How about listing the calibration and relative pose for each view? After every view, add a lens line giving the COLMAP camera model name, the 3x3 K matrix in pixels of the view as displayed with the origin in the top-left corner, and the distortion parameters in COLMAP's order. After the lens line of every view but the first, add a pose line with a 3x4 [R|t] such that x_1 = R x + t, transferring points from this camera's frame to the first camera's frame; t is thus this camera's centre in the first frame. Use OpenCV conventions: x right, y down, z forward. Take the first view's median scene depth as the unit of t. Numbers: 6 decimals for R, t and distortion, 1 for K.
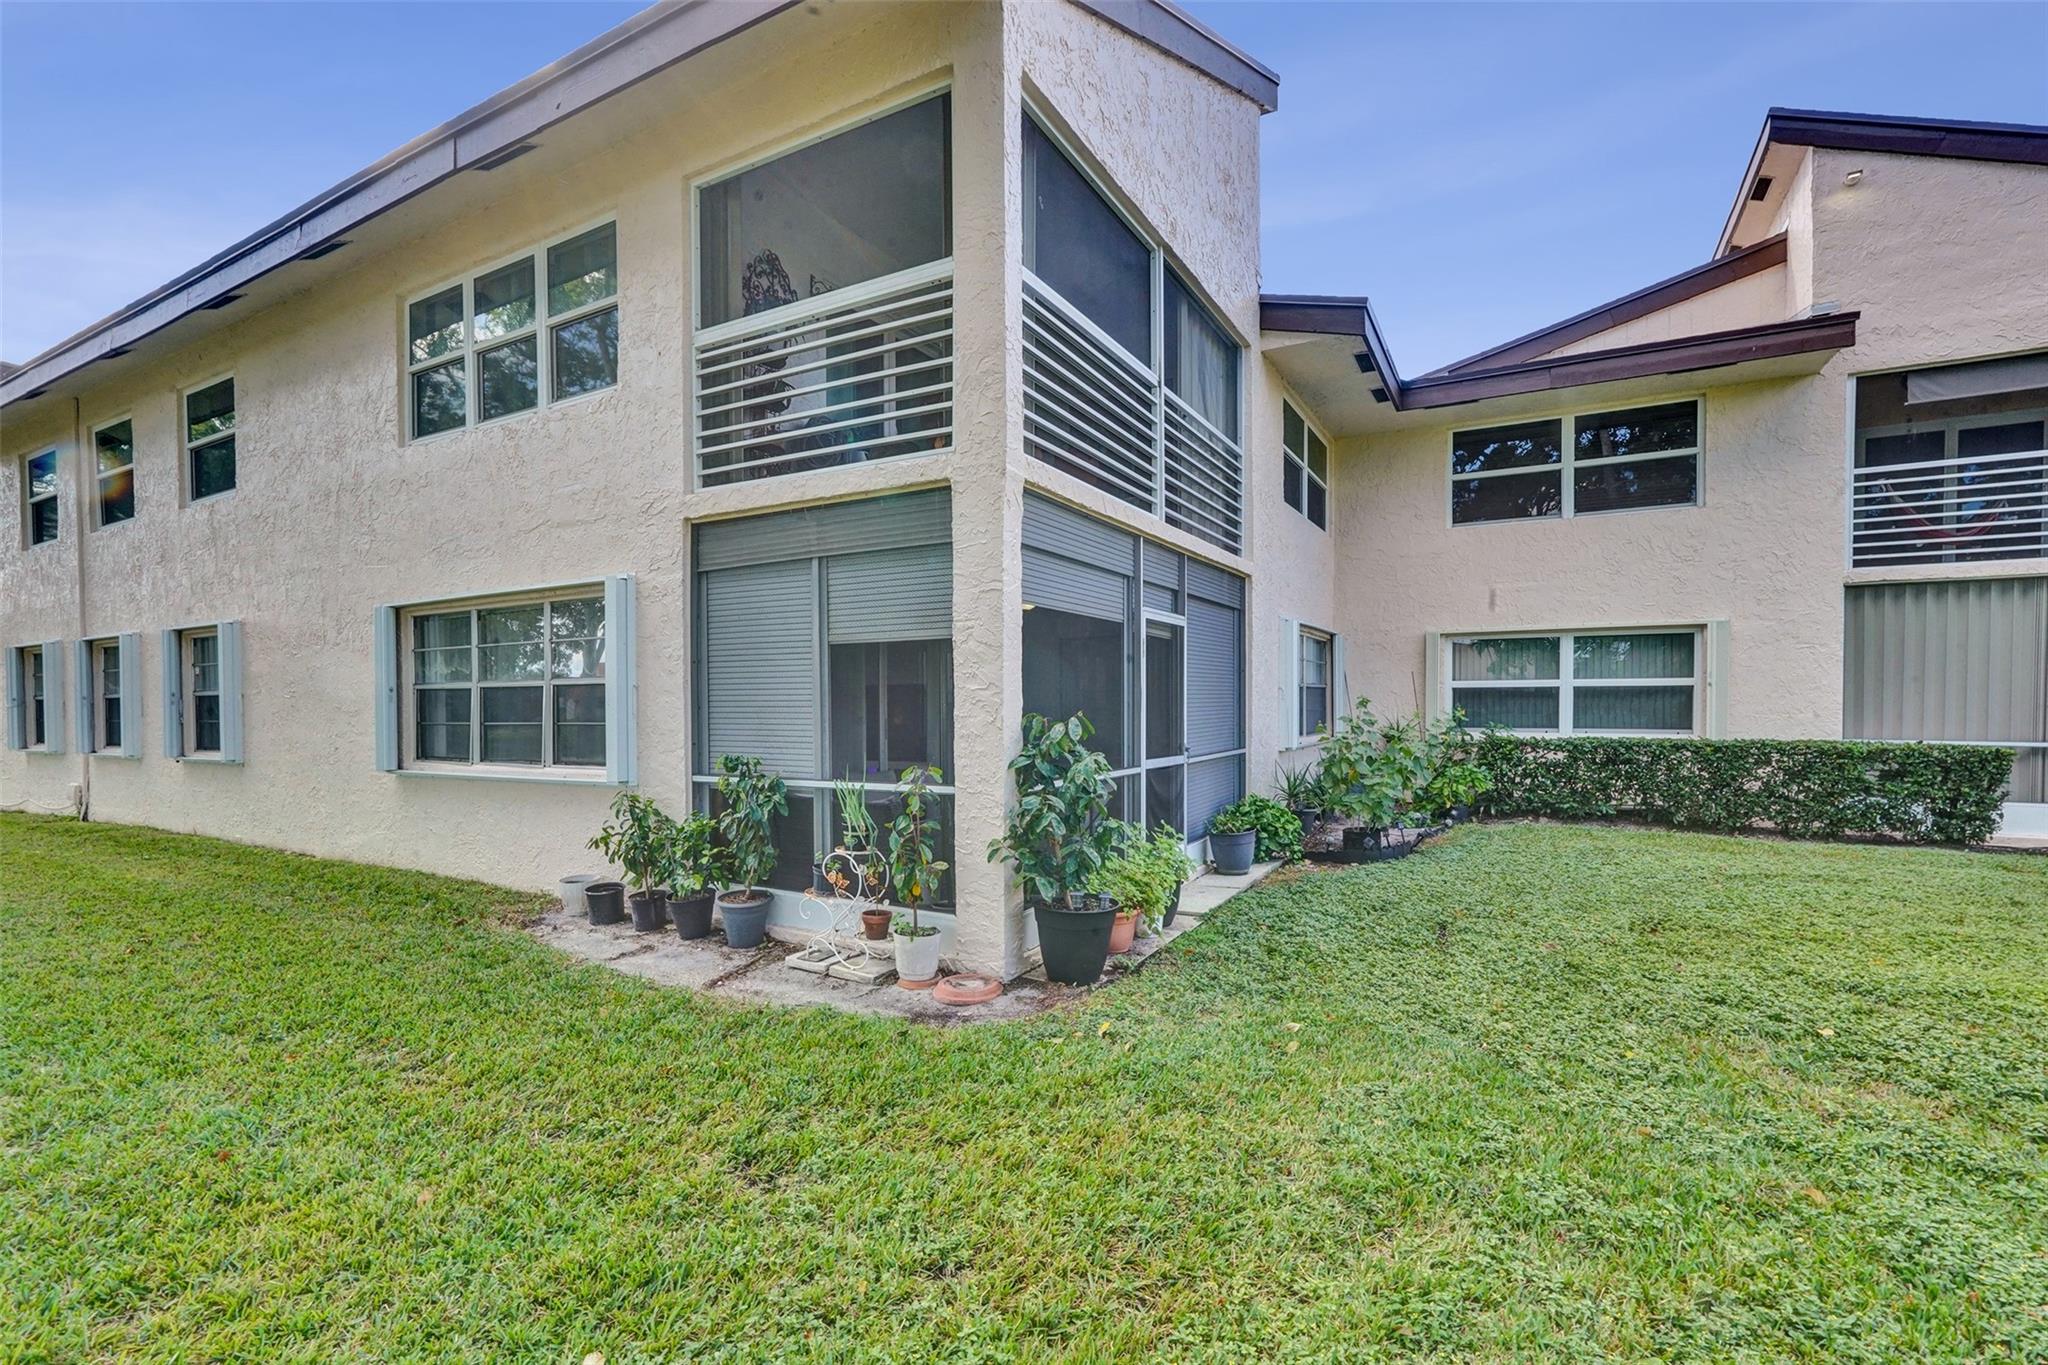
lens RADIAL K [[917.4, 0, 1027.7], [0, 917.4, 701.0], [0, 0, 1]] dist [-0.011835, 0.007047]
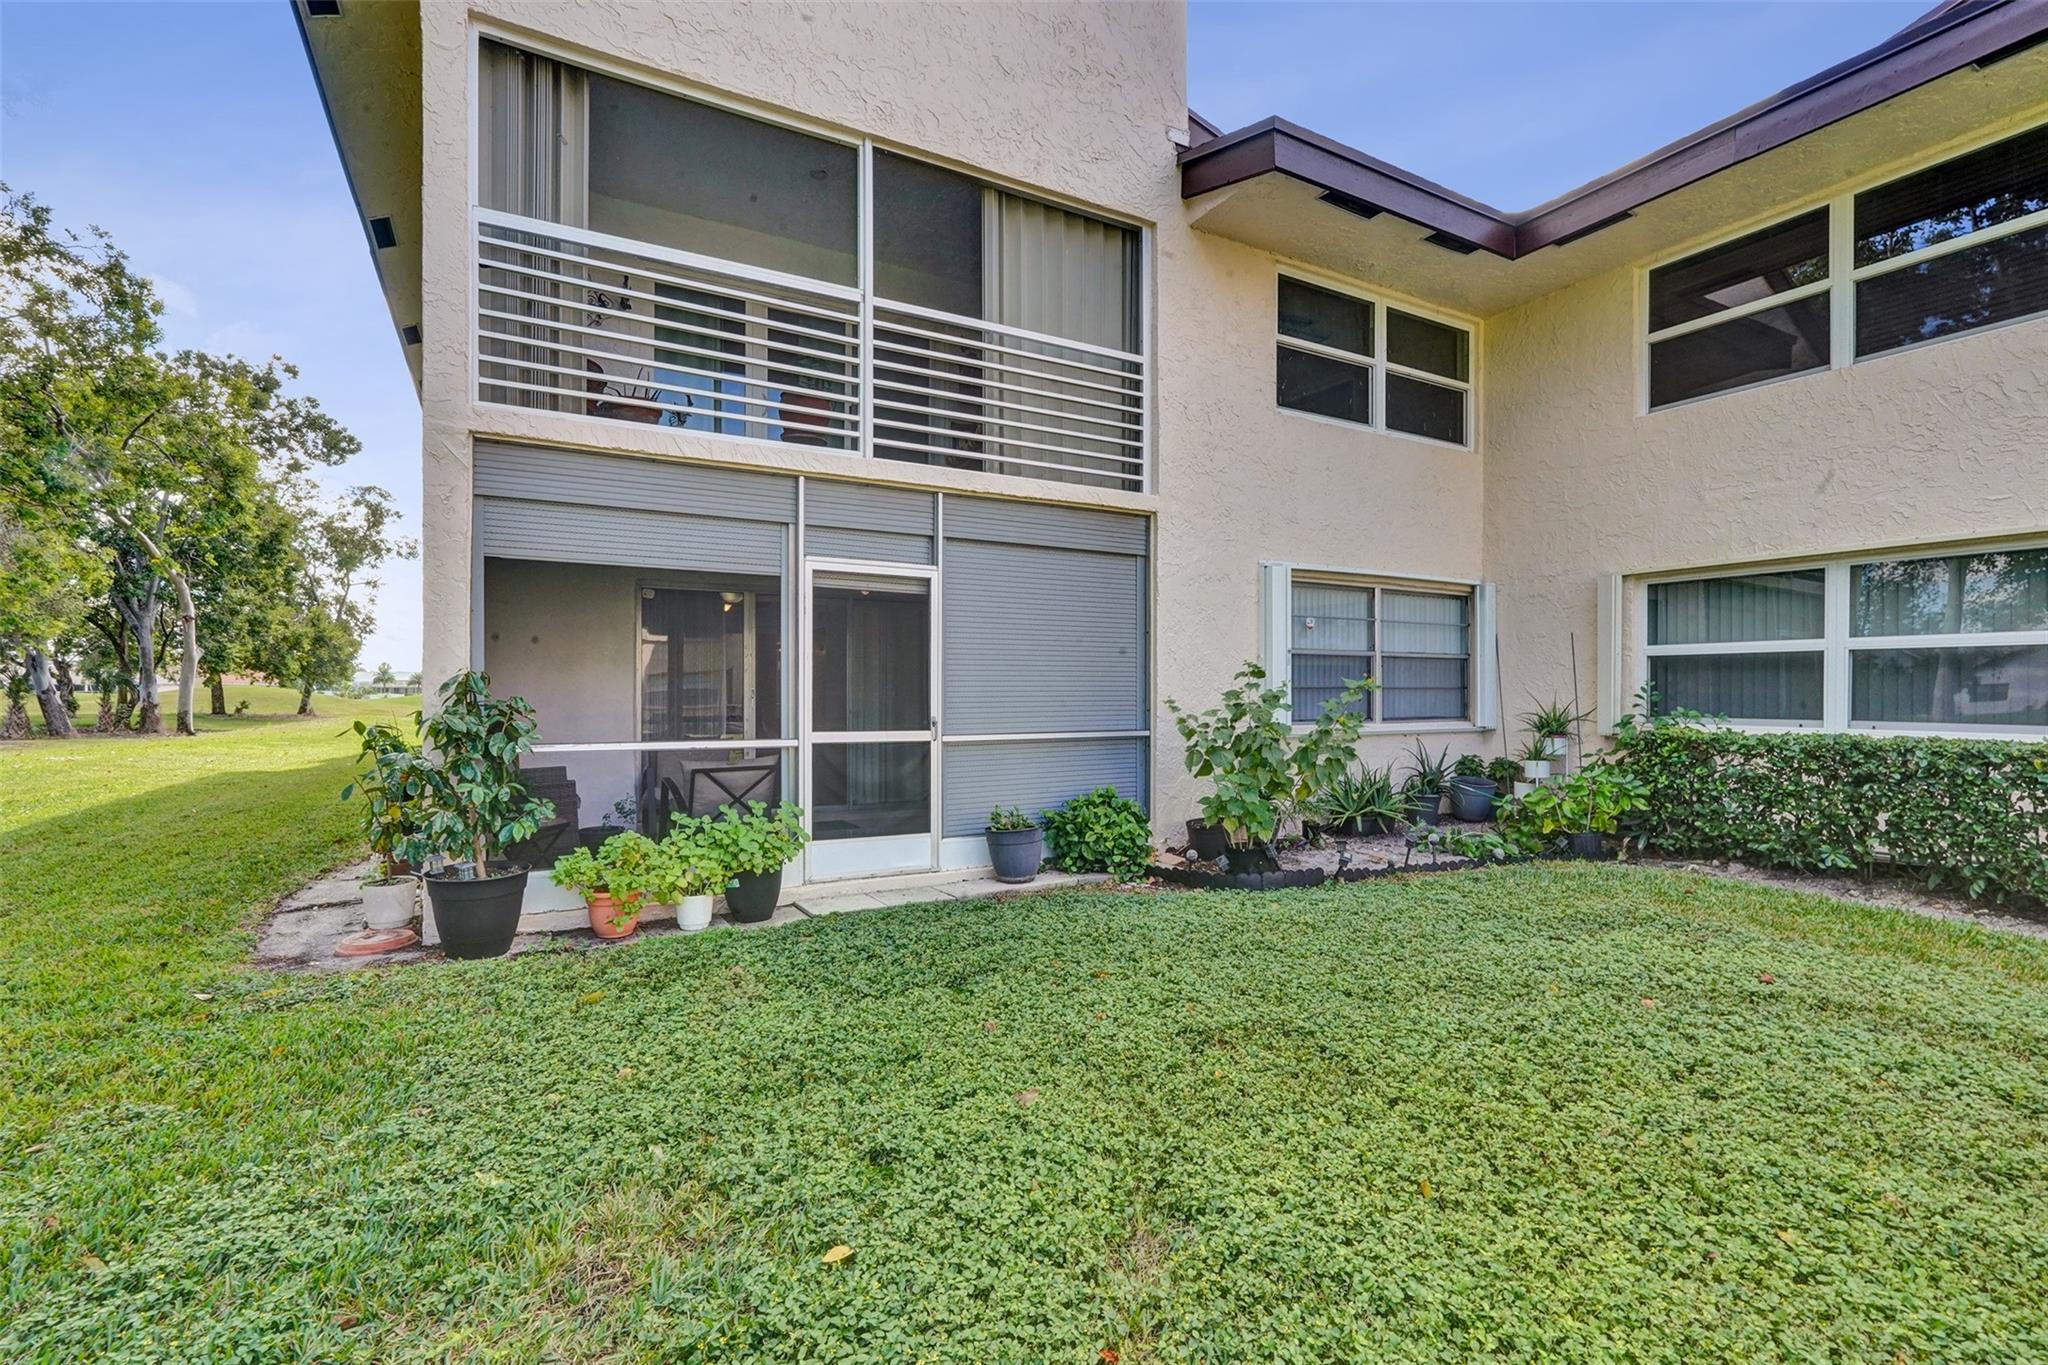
lens RADIAL K [[917.4, 0, 1026.3], [0, 917.4, 681.8], [0, 0, 1]] dist [-0.011835, 0.007047]
pose [[0.852780, -0.000357, -0.522271, 0.473025], [-0.007061, 0.999900, -0.012213, 0.016780], [0.522223, 0.014103, 0.852692, 0.227163]]
